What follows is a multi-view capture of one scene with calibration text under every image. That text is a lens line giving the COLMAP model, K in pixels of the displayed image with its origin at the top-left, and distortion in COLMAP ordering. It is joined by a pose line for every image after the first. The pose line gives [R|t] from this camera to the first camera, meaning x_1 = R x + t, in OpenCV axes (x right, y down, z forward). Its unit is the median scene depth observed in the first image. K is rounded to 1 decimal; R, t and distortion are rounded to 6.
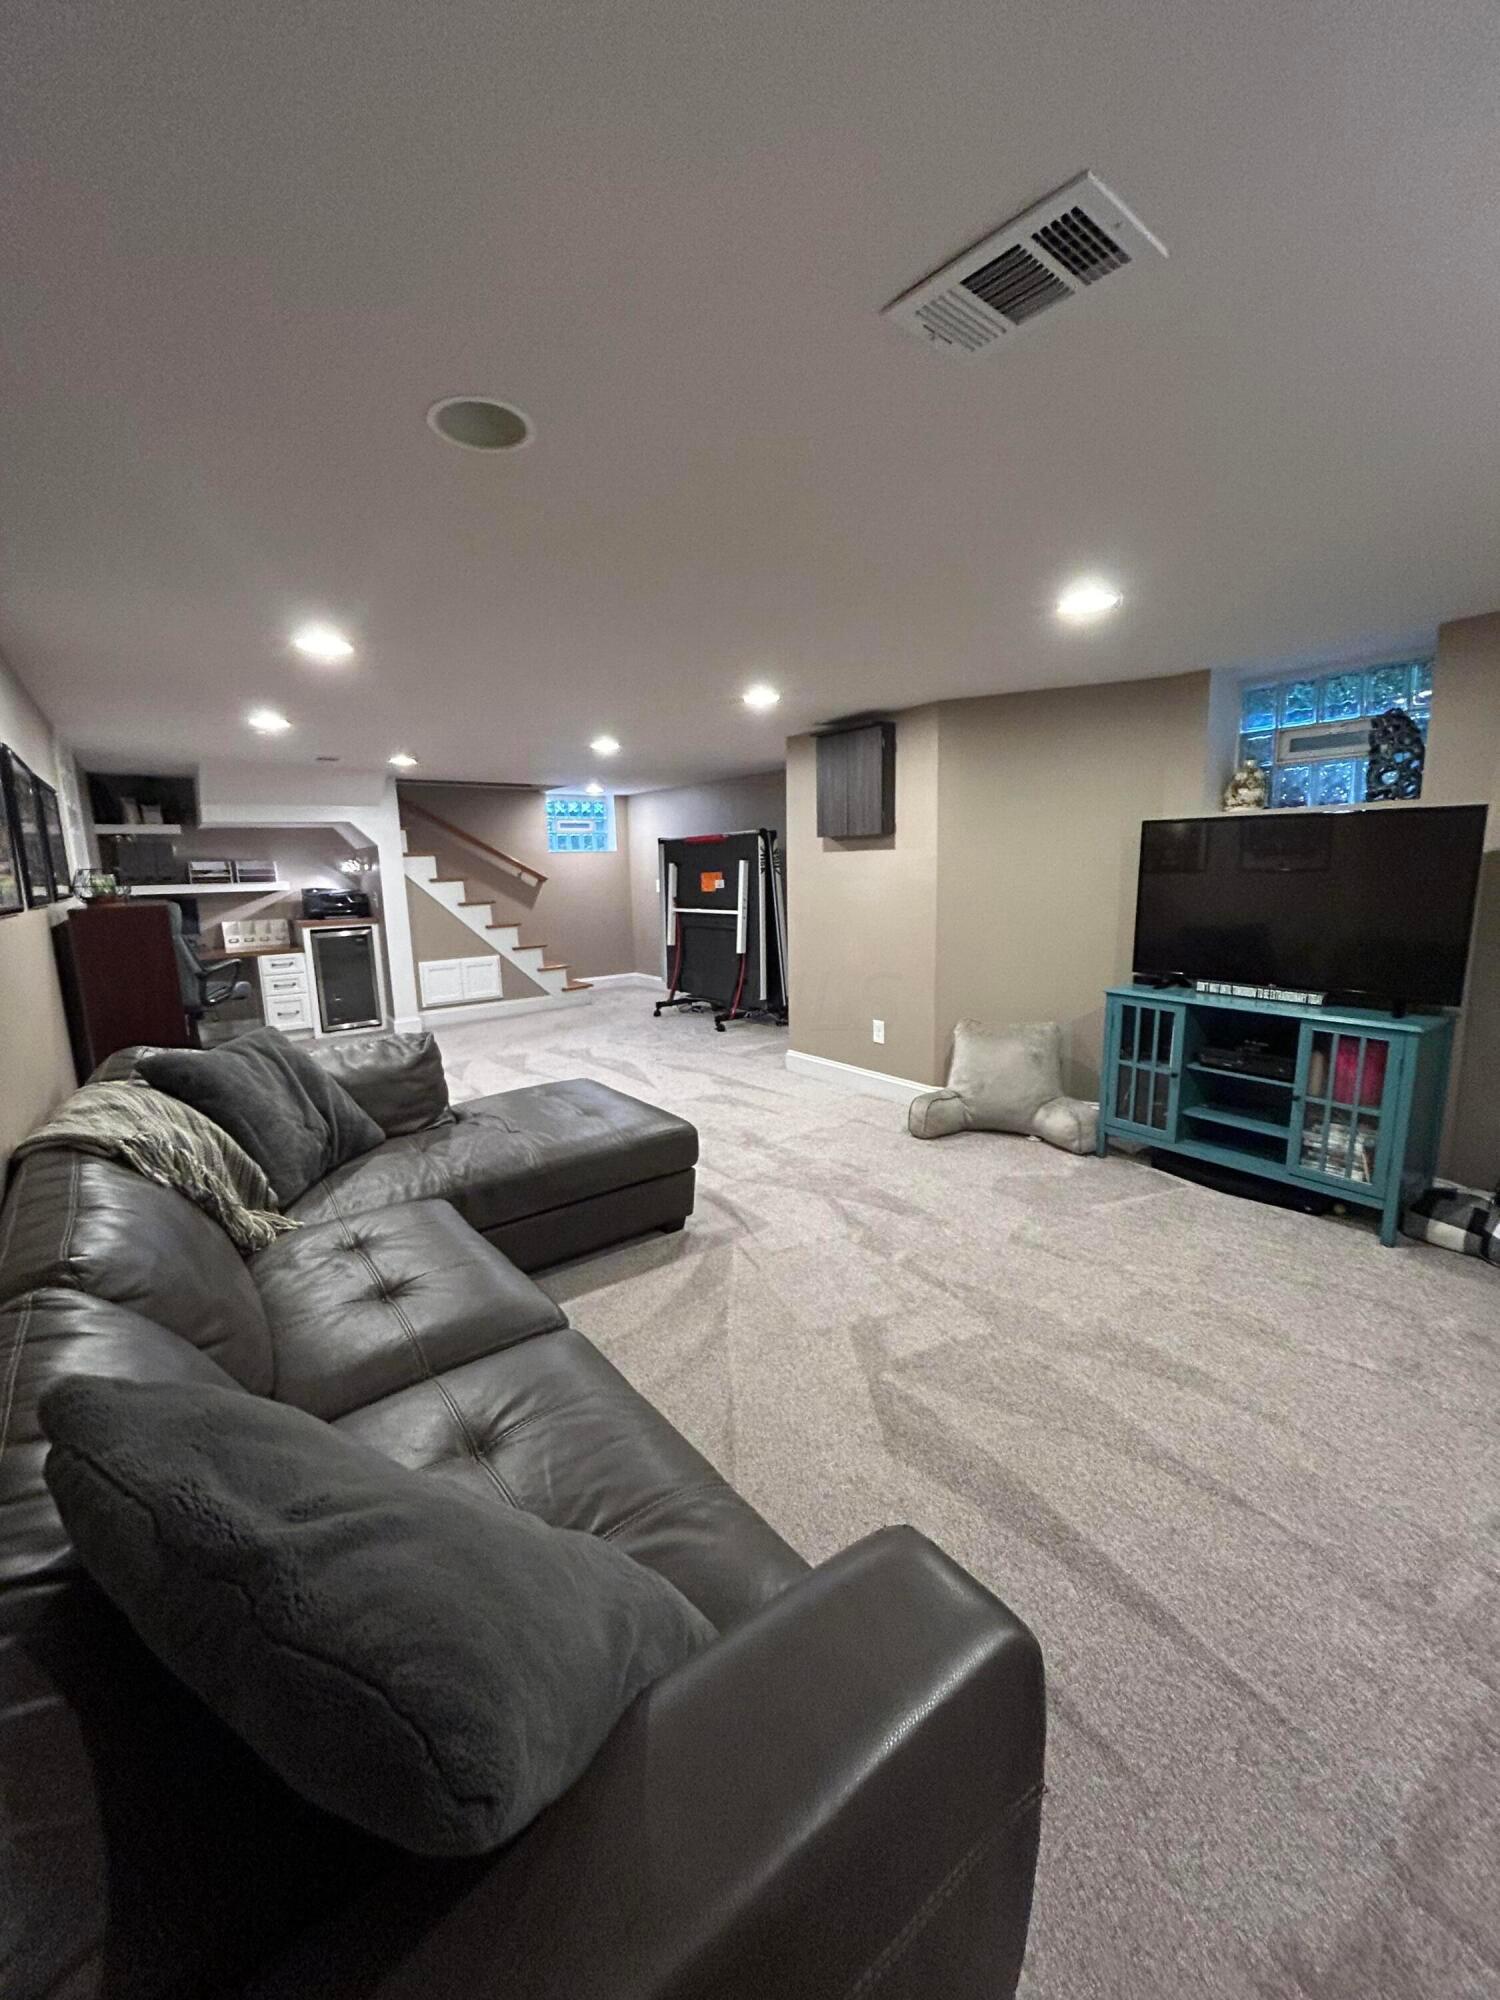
lens RADIAL K [[808.0, 0, 747.3], [0, 808.0, 1002.6], [0, 0, 1]] dist [-0.006462, 0.001080]
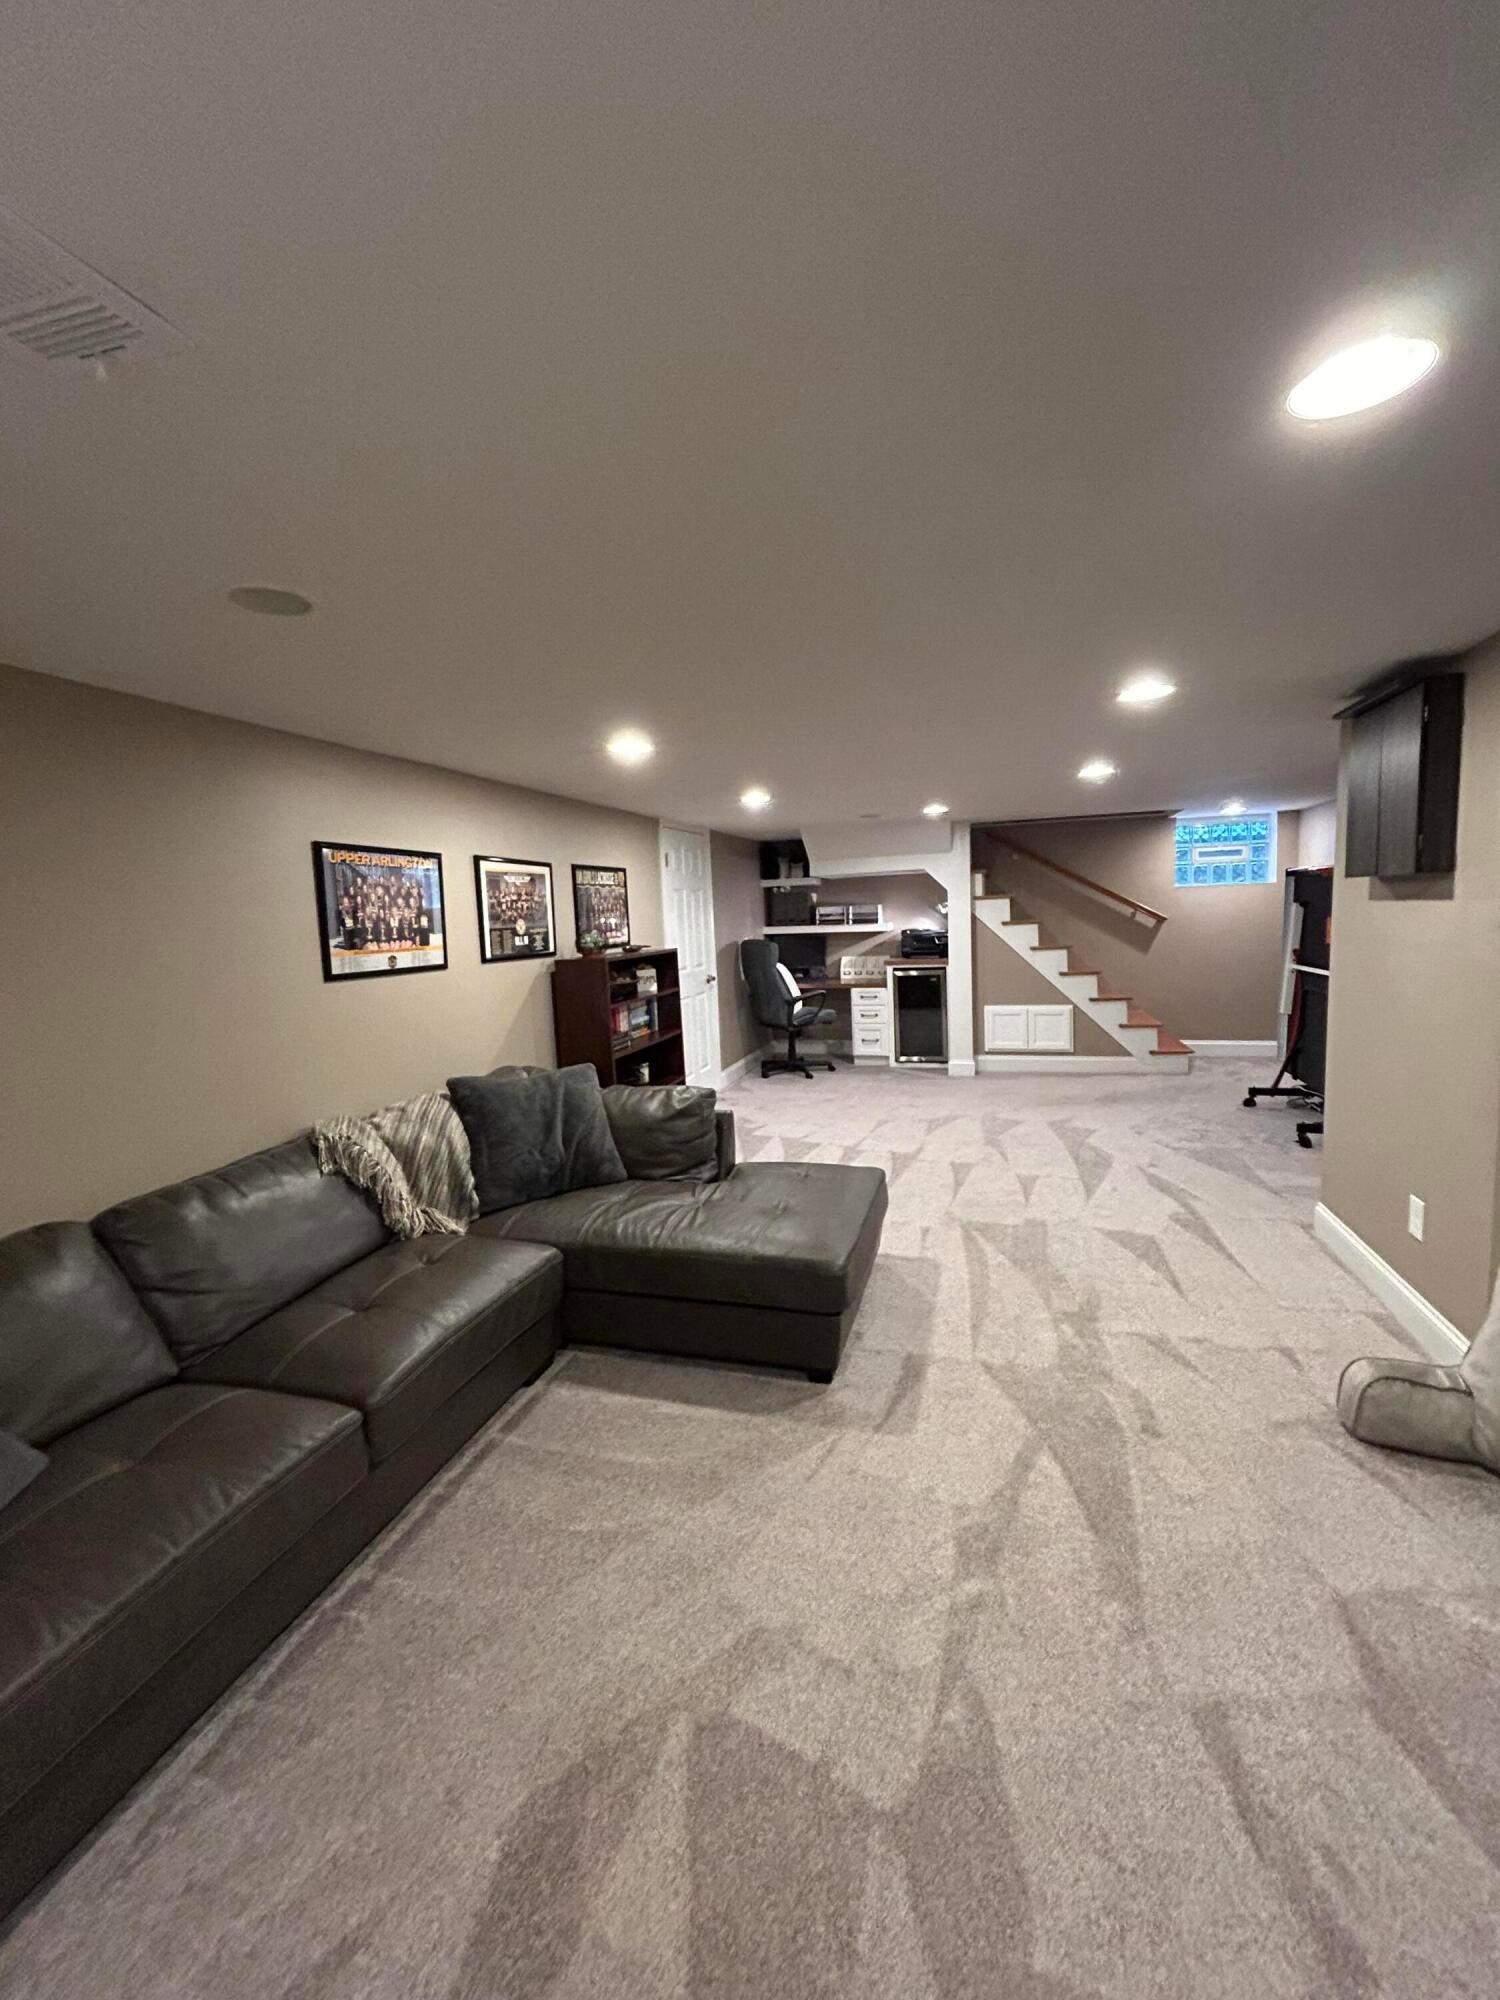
lens RADIAL K [[808.0, 0, 751.3], [0, 808.0, 996.4], [0, 0, 1]] dist [-0.006462, 0.001080]
pose [[0.586841, 0.085531, -0.805172, 0.236766], [-0.111601, 0.993459, 0.024193, -0.057292], [0.801975, 0.075660, 0.592547, 0.200523]]
